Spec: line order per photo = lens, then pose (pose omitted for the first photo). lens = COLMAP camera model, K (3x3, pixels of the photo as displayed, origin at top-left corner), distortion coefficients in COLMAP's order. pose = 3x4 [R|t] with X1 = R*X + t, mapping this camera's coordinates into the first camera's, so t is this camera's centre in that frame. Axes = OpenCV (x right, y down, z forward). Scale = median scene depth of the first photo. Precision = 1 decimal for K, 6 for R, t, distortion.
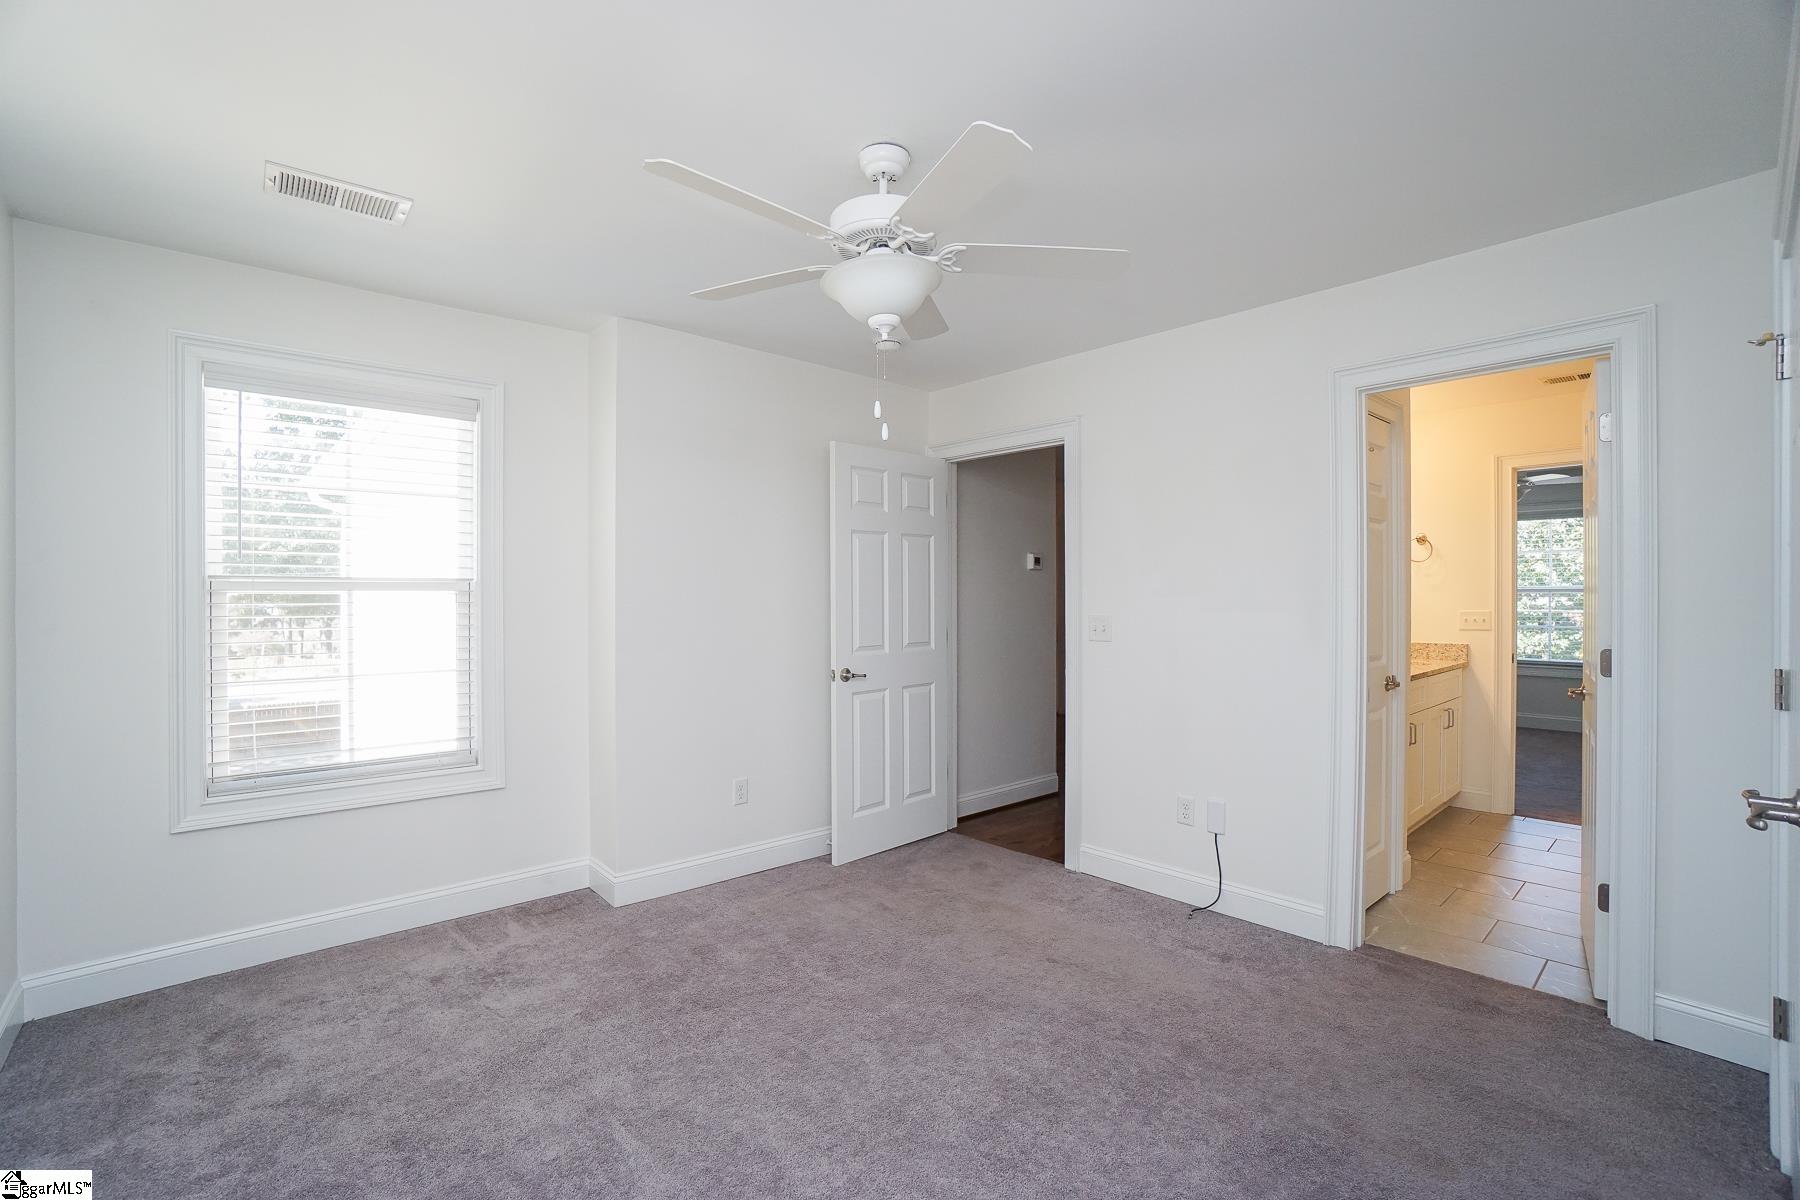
lens RADIAL K [[793.3, 0, 901.7], [0, 793.3, 601.6], [0, 0, 1]] dist [-0.036852, 0.005335]
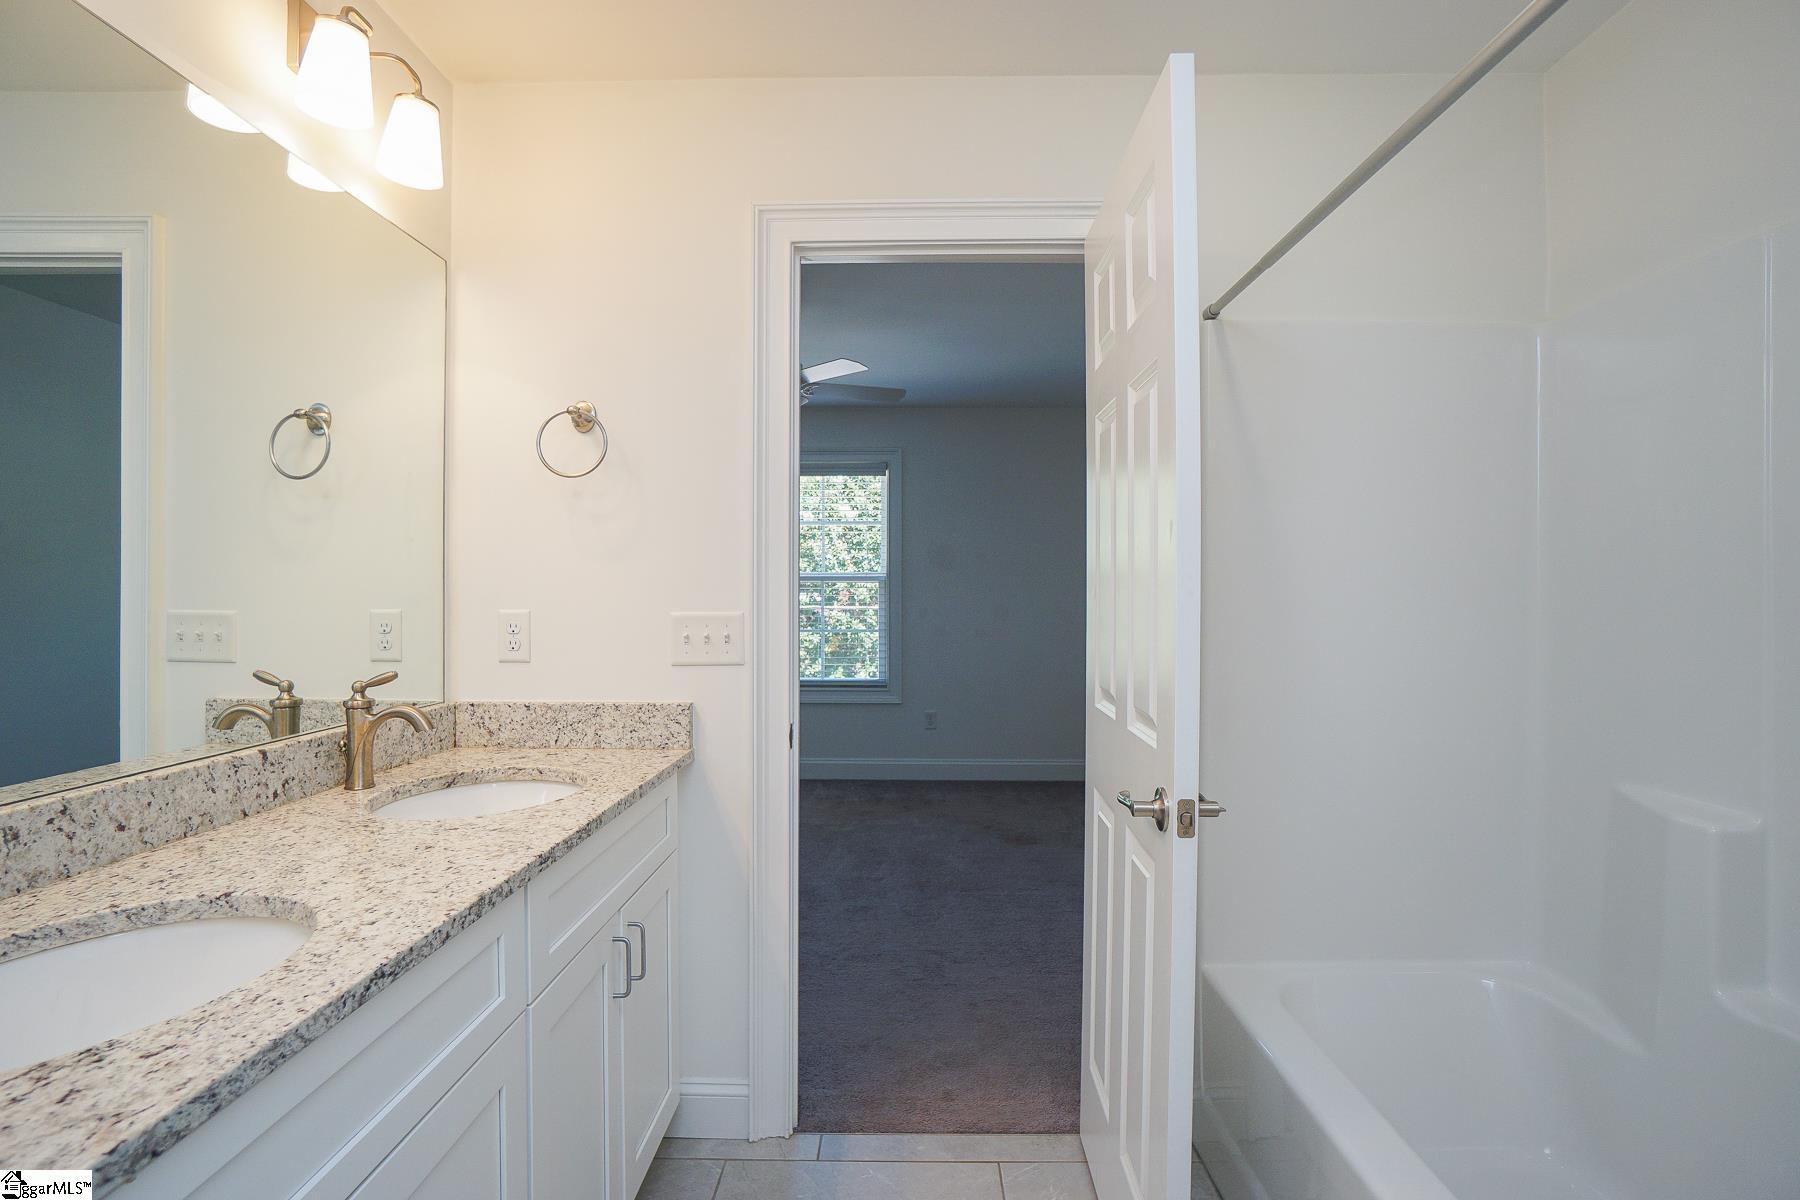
lens RADIAL K [[866.3, 0, 905.6], [0, 866.3, 591.0], [0, 0, 1]] dist [-0.025892, 0.000641]
pose [[0.703813, -0.006480, 0.710356, 0.500084], [-0.003205, 0.999919, 0.012297, -0.005033], [-0.710378, -0.010932, 0.703735, 0.629508]]
